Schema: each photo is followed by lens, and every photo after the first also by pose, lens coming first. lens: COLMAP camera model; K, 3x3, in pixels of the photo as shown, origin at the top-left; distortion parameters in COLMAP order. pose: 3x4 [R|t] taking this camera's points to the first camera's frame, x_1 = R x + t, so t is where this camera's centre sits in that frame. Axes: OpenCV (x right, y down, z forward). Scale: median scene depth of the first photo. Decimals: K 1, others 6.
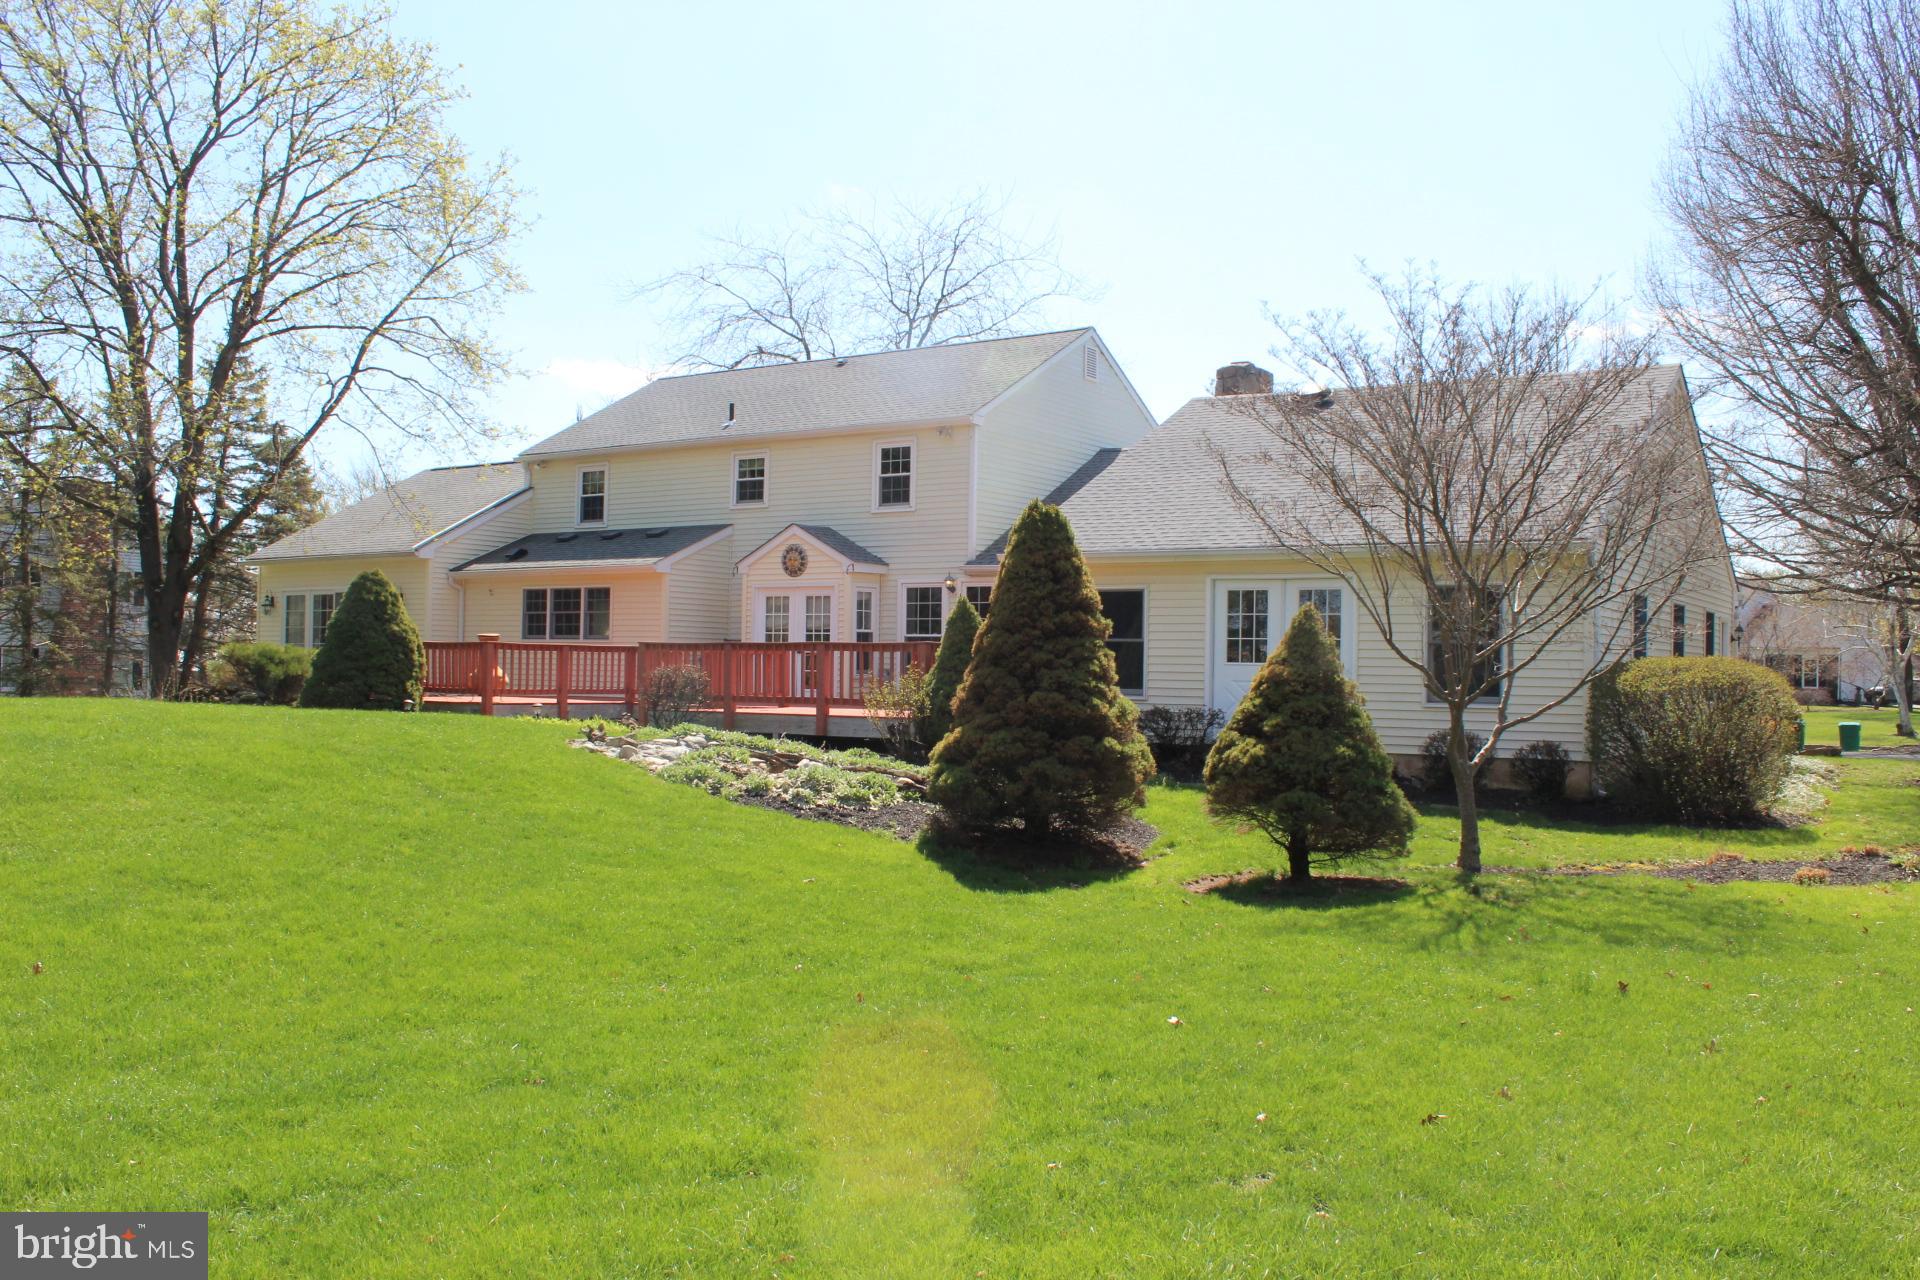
lens RADIAL K [[1596.3, 0, 960.0], [0, 1596.3, 640.0], [0, 0, 1]] dist [0.051414, 0.001836]
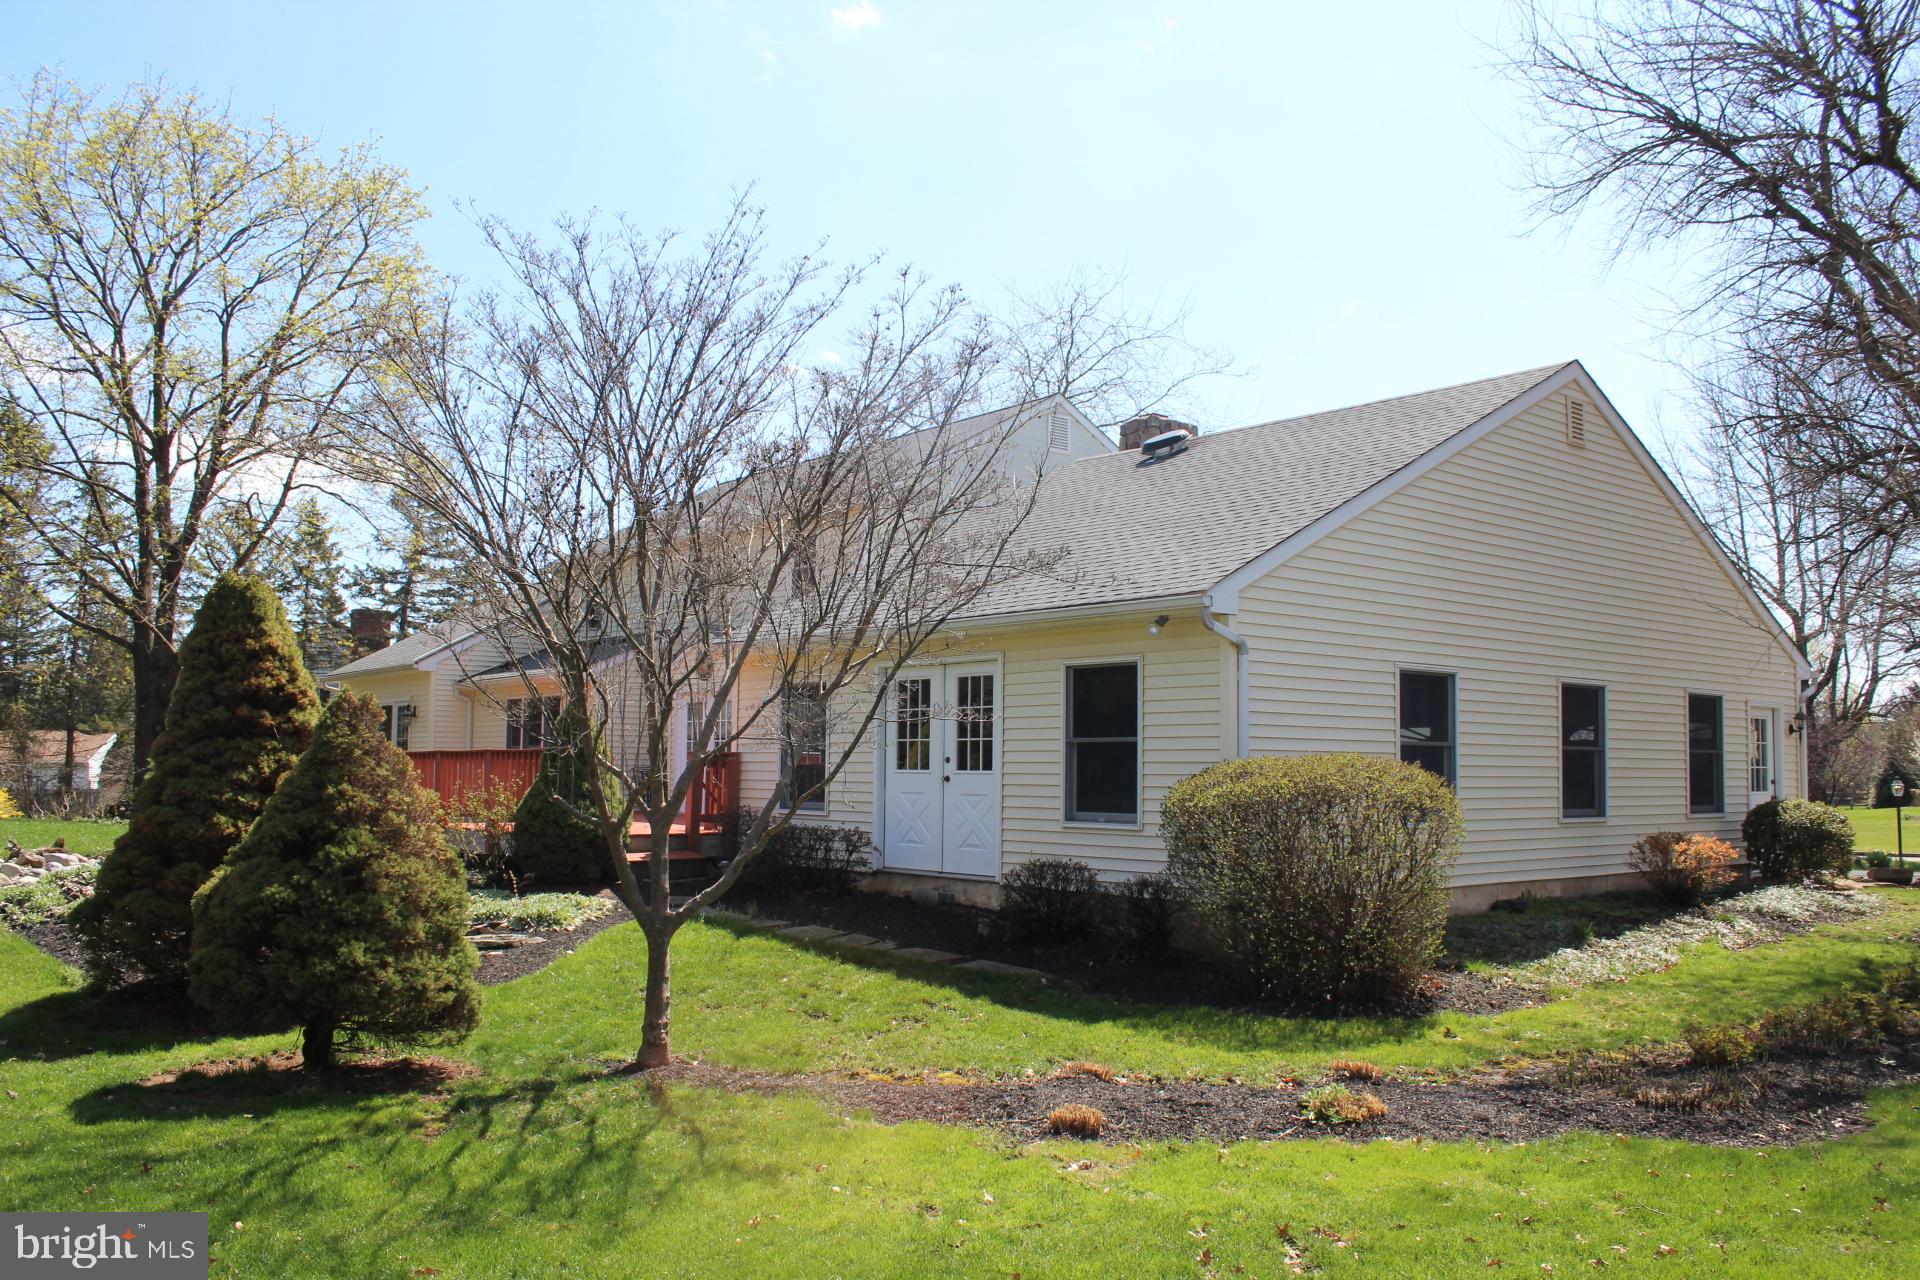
lens RADIAL K [[1596.3, 0, 960.0], [0, 1596.3, 640.0], [0, 0, 1]] dist [0.051414, 0.001836]
pose [[0.920911, -0.038023, -0.387914, 0.422207], [0.010334, 0.997262, -0.073218, 0.007849], [0.389636, 0.063419, 0.918783, 0.240960]]
